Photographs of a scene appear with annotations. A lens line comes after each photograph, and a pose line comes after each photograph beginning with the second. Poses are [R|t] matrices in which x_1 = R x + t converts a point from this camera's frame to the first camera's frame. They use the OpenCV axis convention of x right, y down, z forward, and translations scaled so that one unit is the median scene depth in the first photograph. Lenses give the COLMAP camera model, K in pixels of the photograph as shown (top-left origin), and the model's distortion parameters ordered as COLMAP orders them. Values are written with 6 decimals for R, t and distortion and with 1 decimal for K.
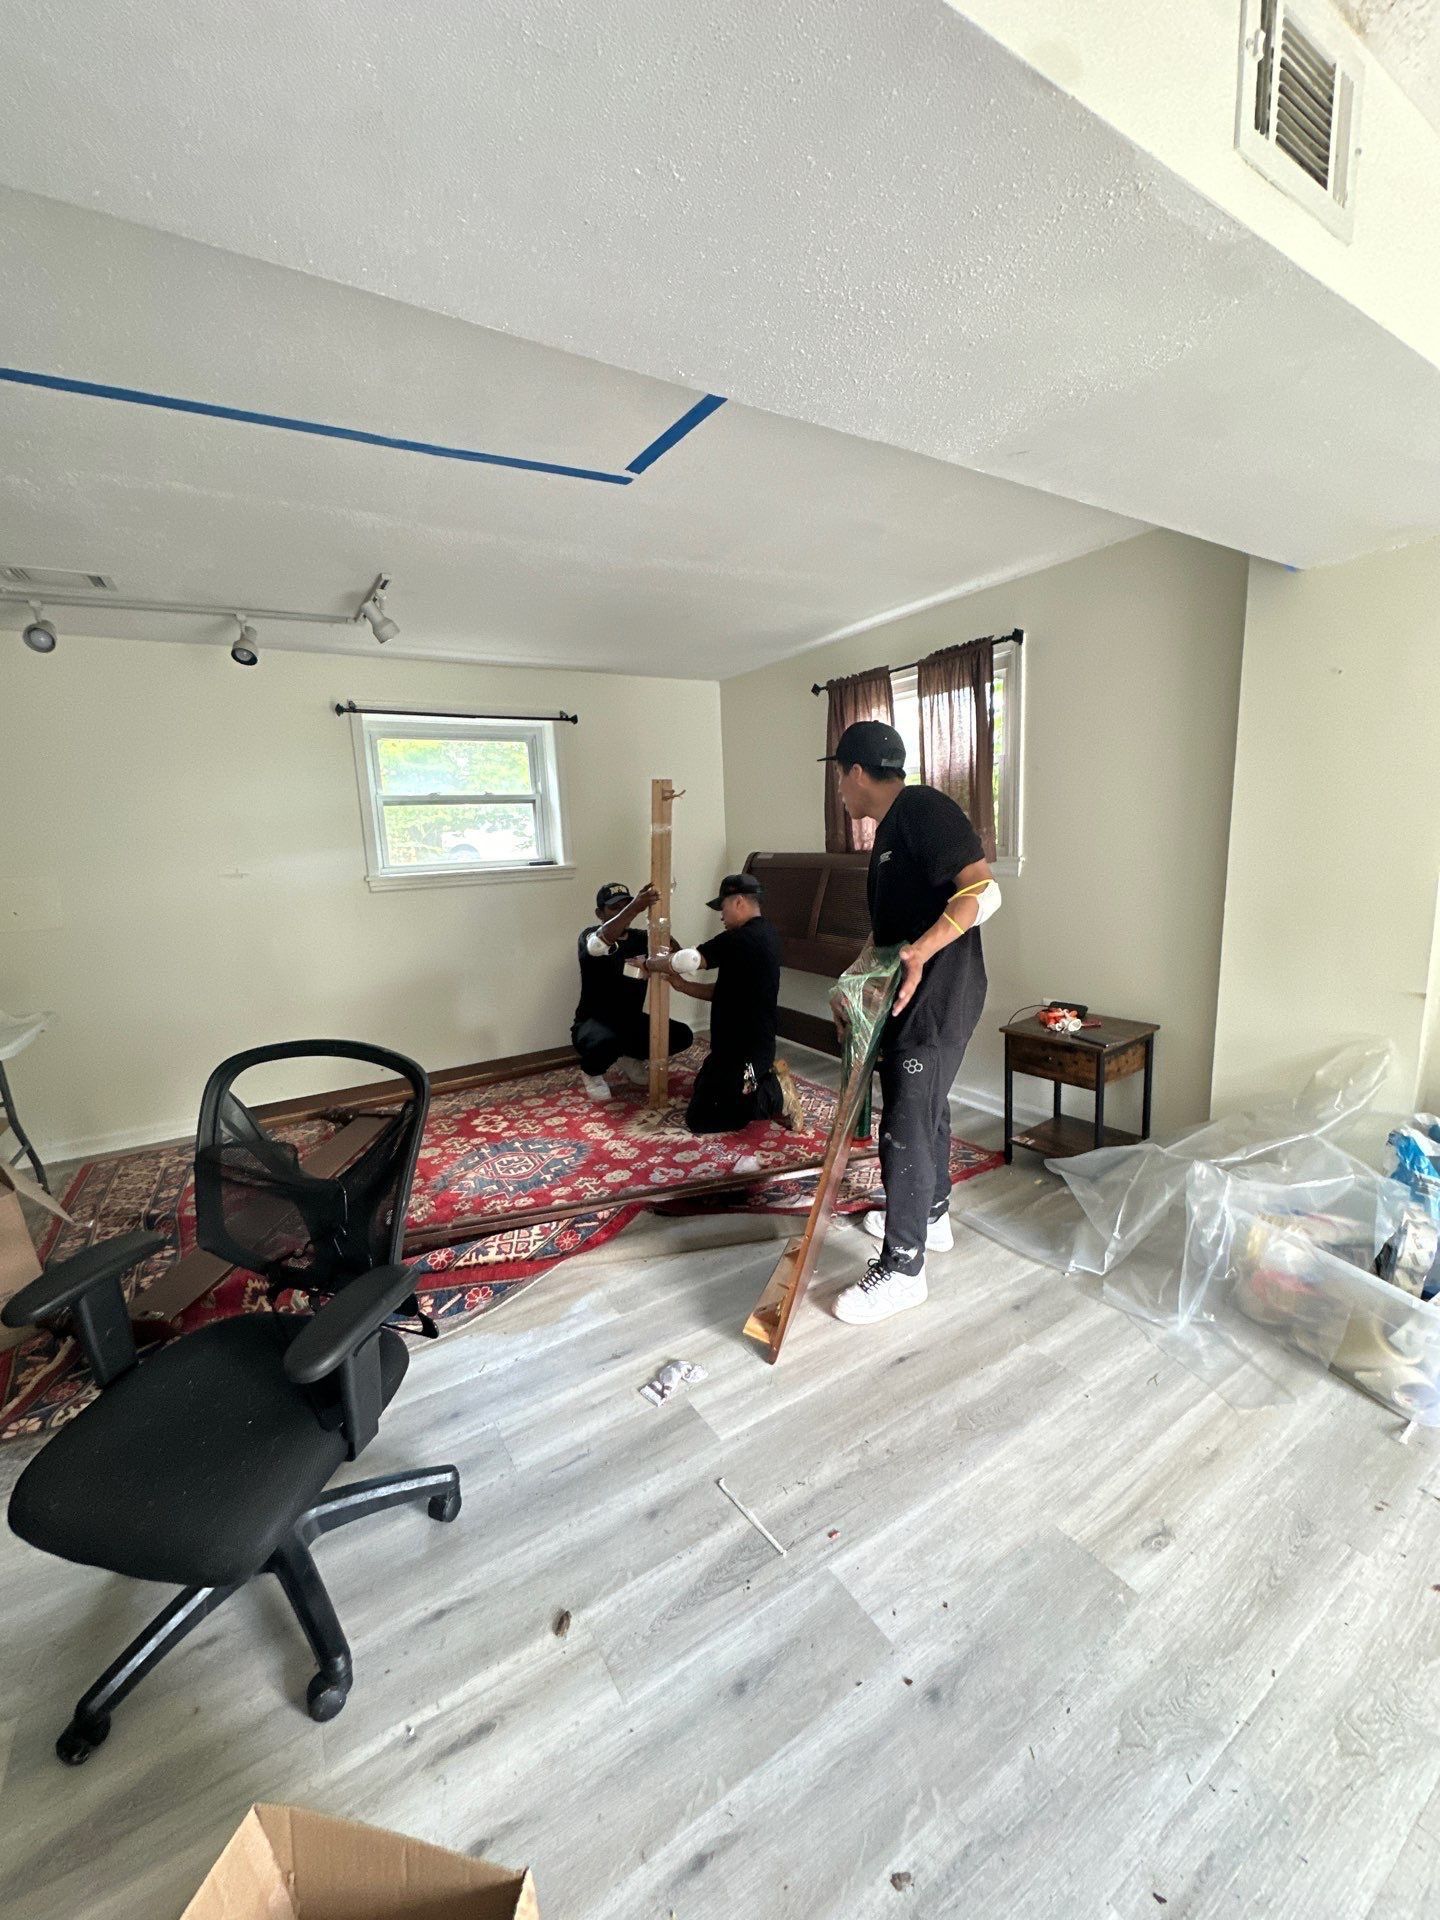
lens RADIAL K [[773.8, 0, 720.0], [0, 773.8, 960.0], [0, 0, 1]] dist [-0.002024, 0.000189]
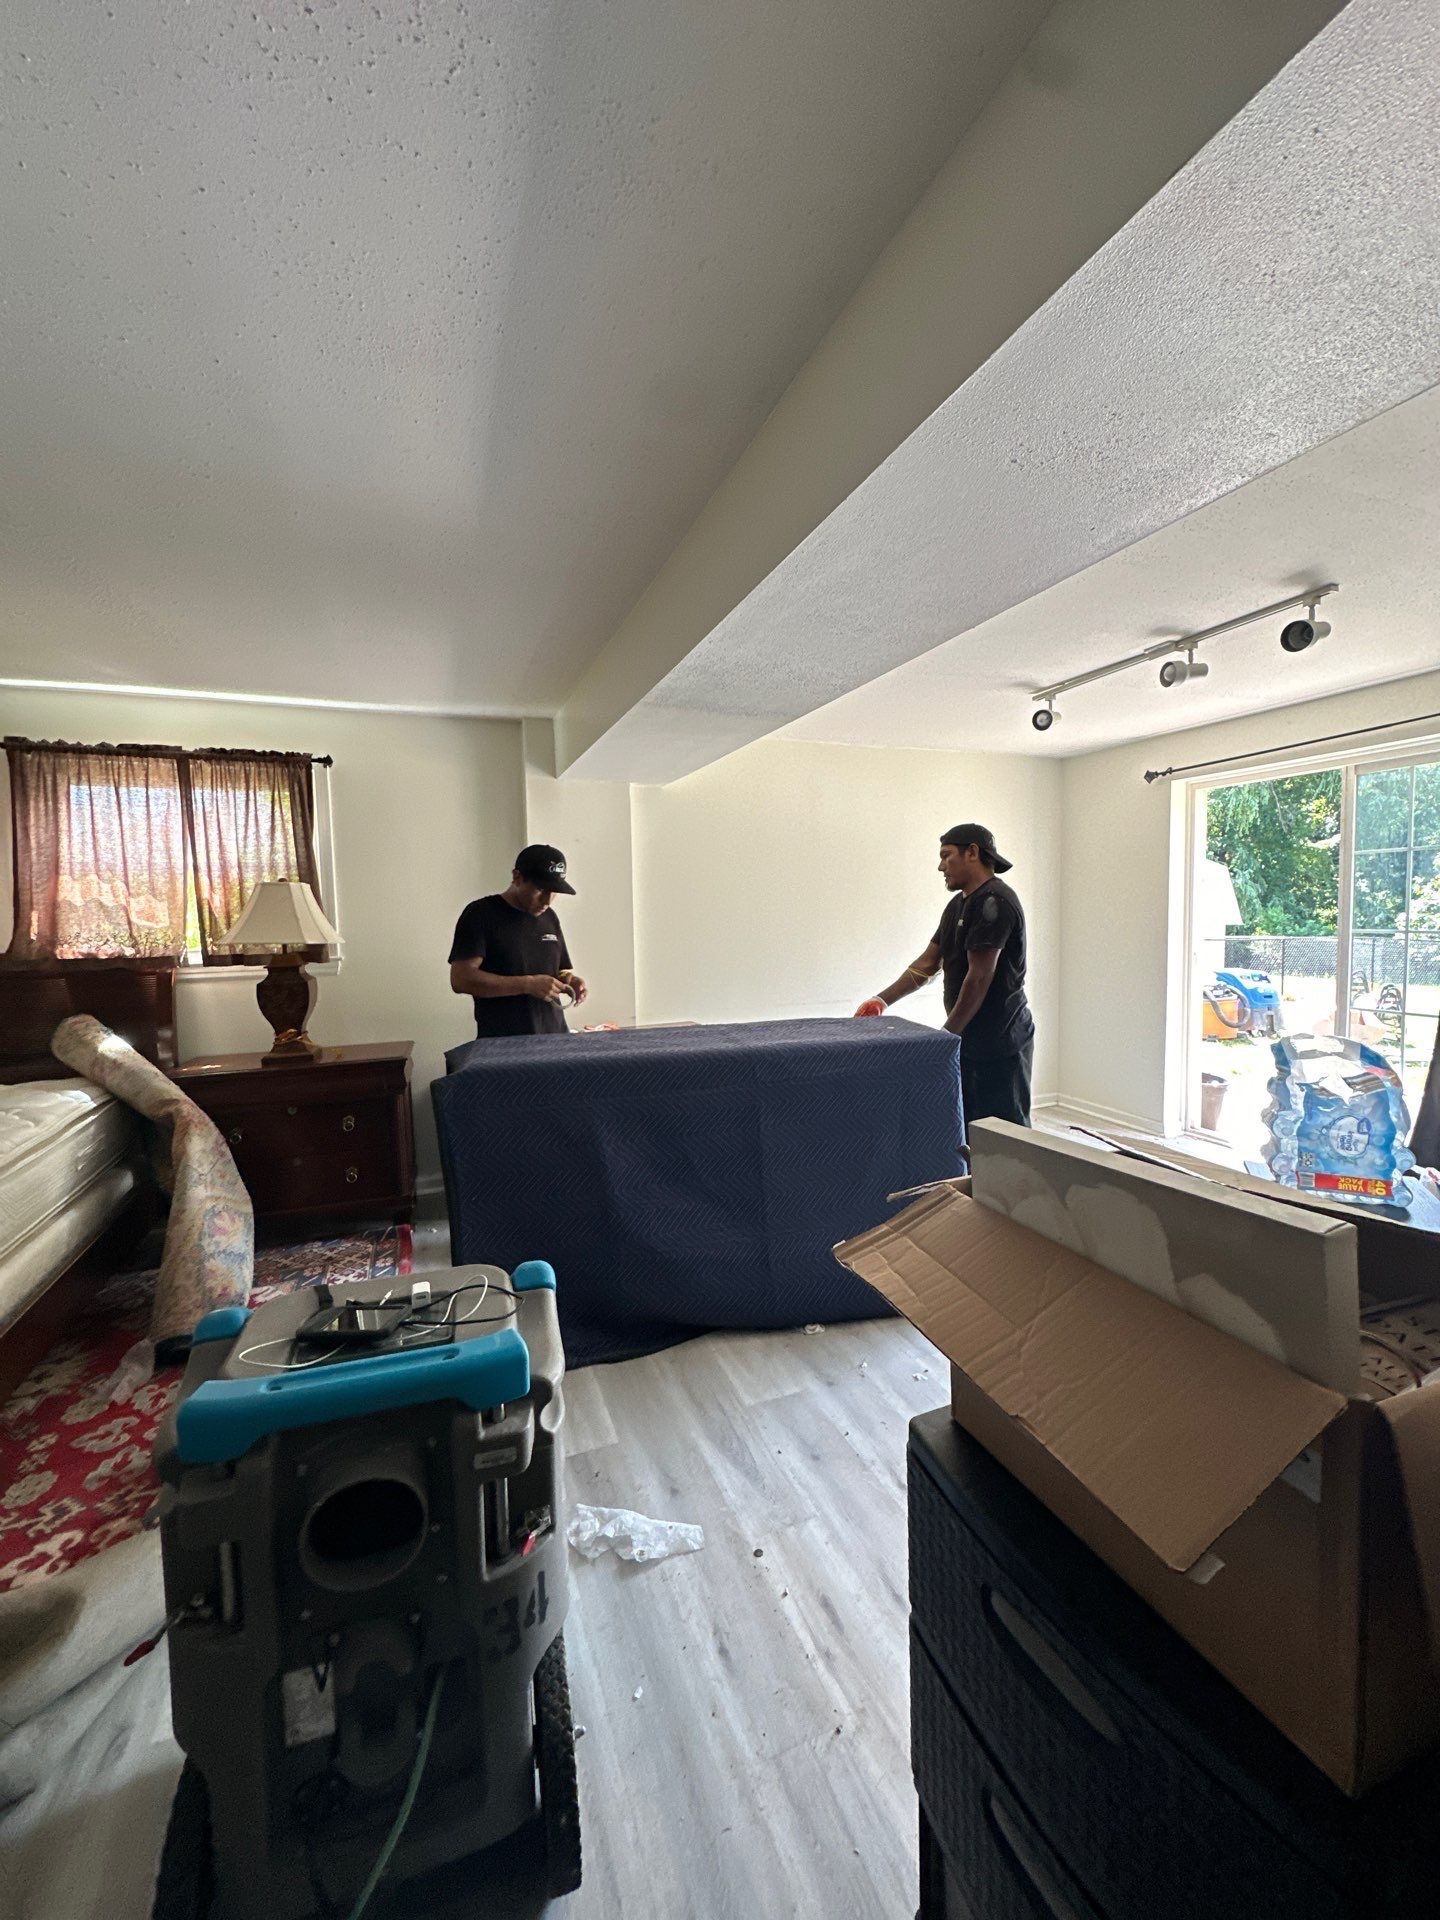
lens RADIAL K [[773.8, 0, 720.0], [0, 773.8, 960.0], [0, 0, 1]] dist [-0.002024, 0.000189]
pose [[0.172509, -0.026250, 0.984658, -0.874185], [0.168619, 0.985676, -0.003264, -0.050881], [-0.970468, 0.166595, 0.174464, 0.422389]]
